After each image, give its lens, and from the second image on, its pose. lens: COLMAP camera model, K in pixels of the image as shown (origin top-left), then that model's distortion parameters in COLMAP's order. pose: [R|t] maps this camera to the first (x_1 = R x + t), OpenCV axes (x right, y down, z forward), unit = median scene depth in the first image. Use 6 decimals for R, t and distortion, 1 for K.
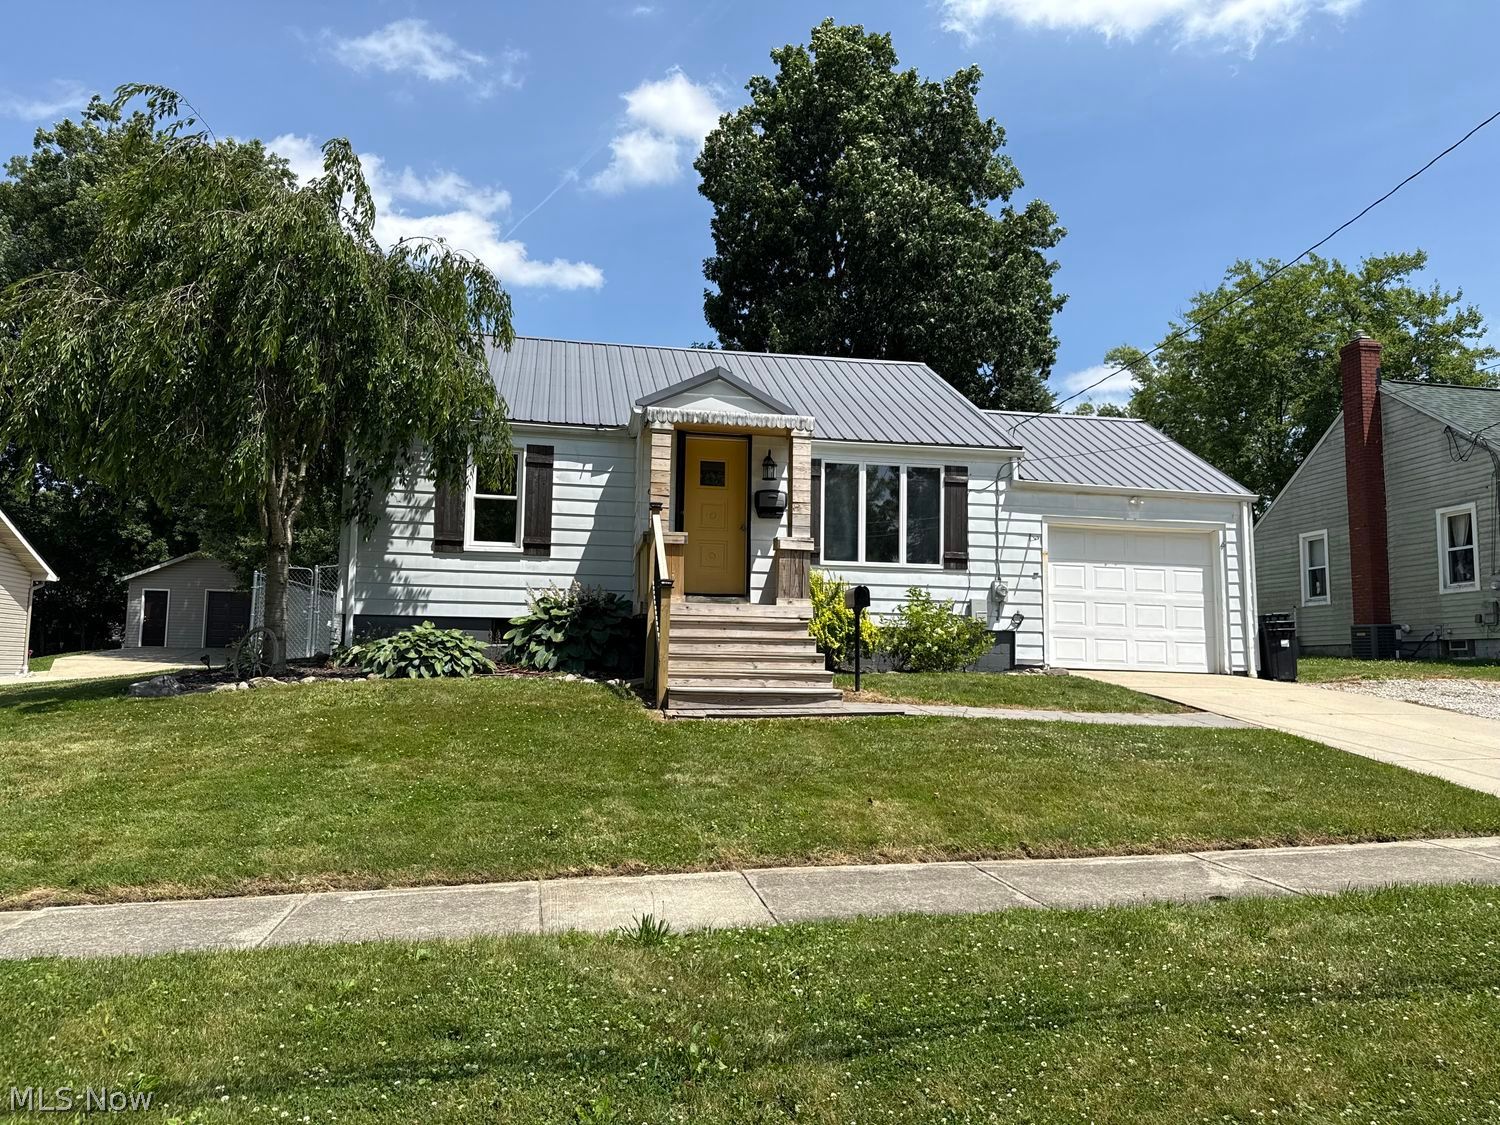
lens RADIAL K [[1025.9, 0, 761.8], [0, 1025.9, 550.7], [0, 0, 1]] dist [0.073484, 0.007358]
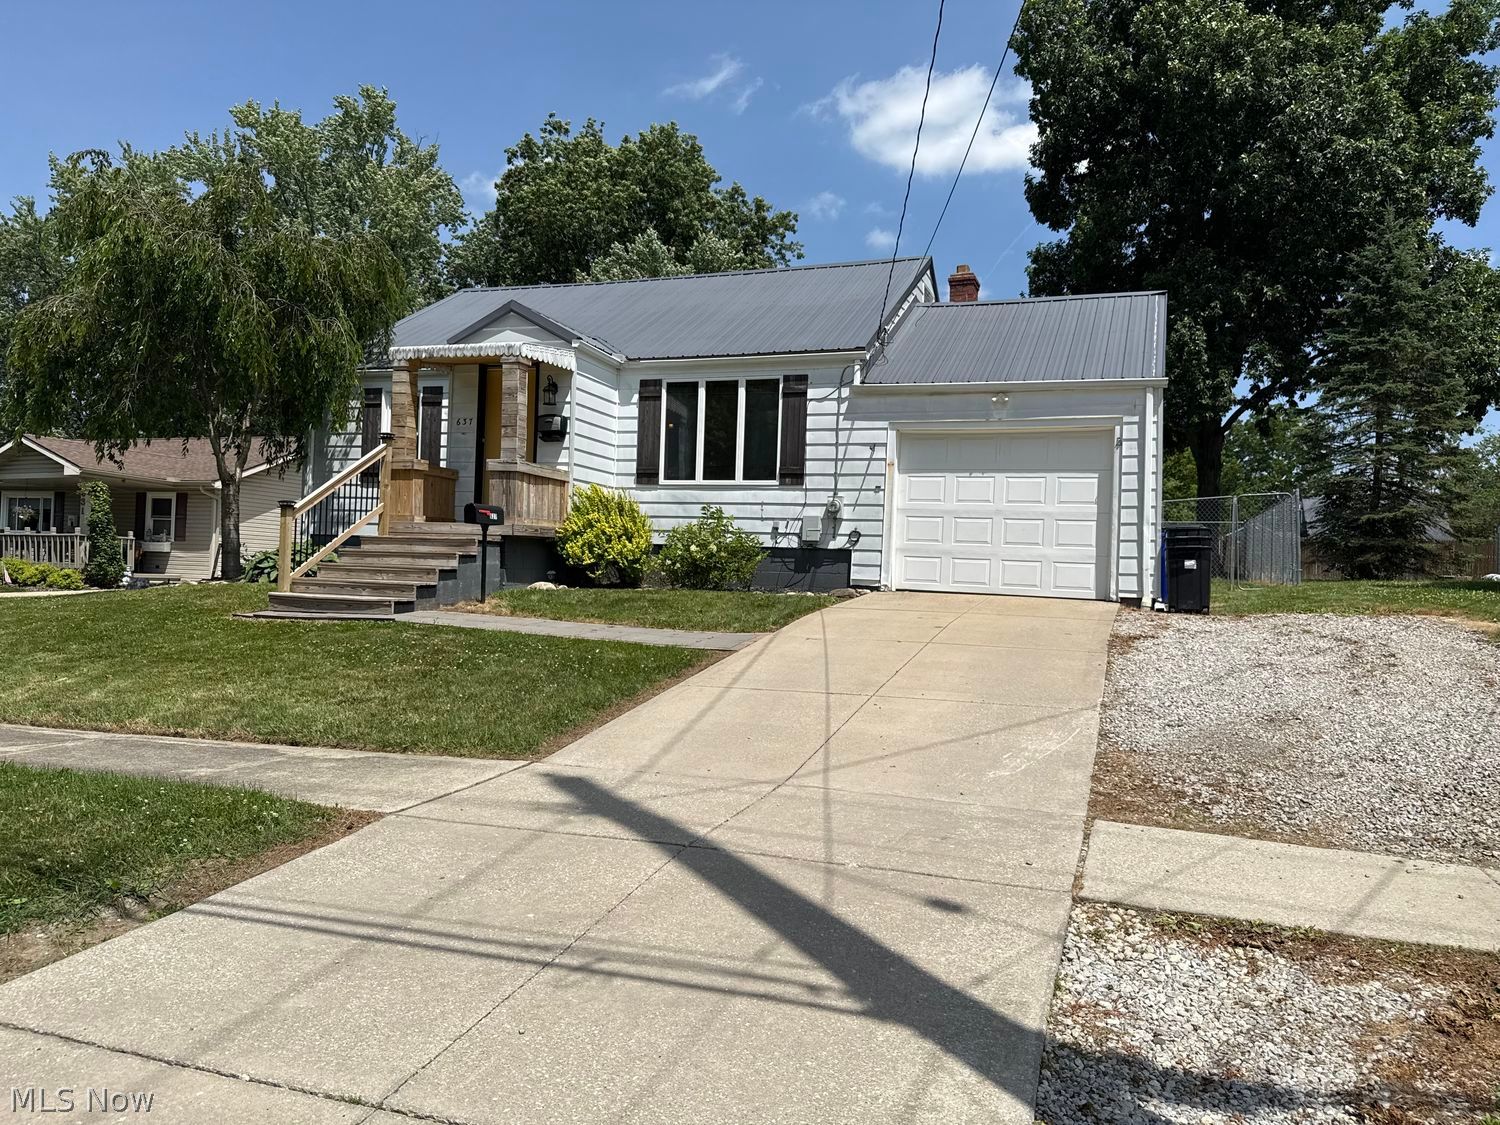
lens RADIAL K [[1063.9, 0, 775.7], [0, 1063.9, 580.0], [0, 0, 1]] dist [0.074648, -0.081660]
pose [[0.862721, 0.013678, -0.505495, 0.668245], [0.032504, 0.996067, 0.082426, 0.023823], [0.504635, -0.087541, 0.858883, 0.136338]]
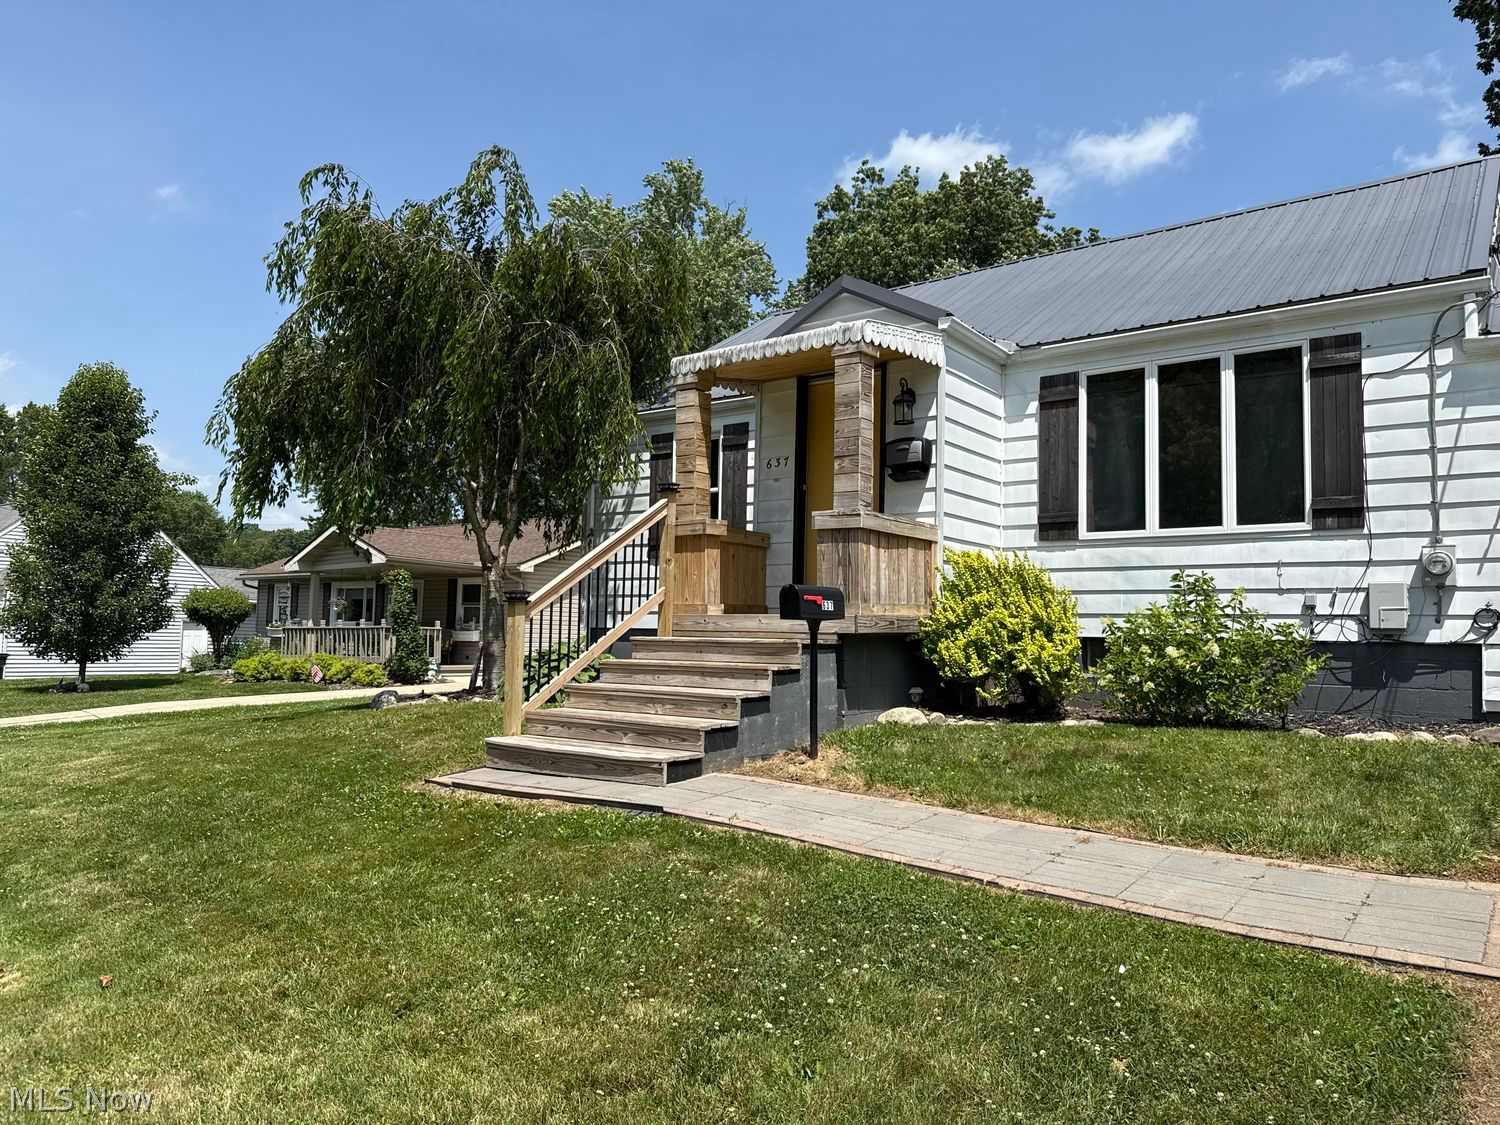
lens RADIAL K [[1063.9, 0, 745.2], [0, 1063.9, 557.1], [0, 0, 1]] dist [0.074648, -0.081660]
pose [[0.663520, -0.059981, -0.745750, 0.397117], [0.072788, 0.997228, -0.015445, 0.018658], [0.744610, -0.044034, 0.666046, 0.393187]]
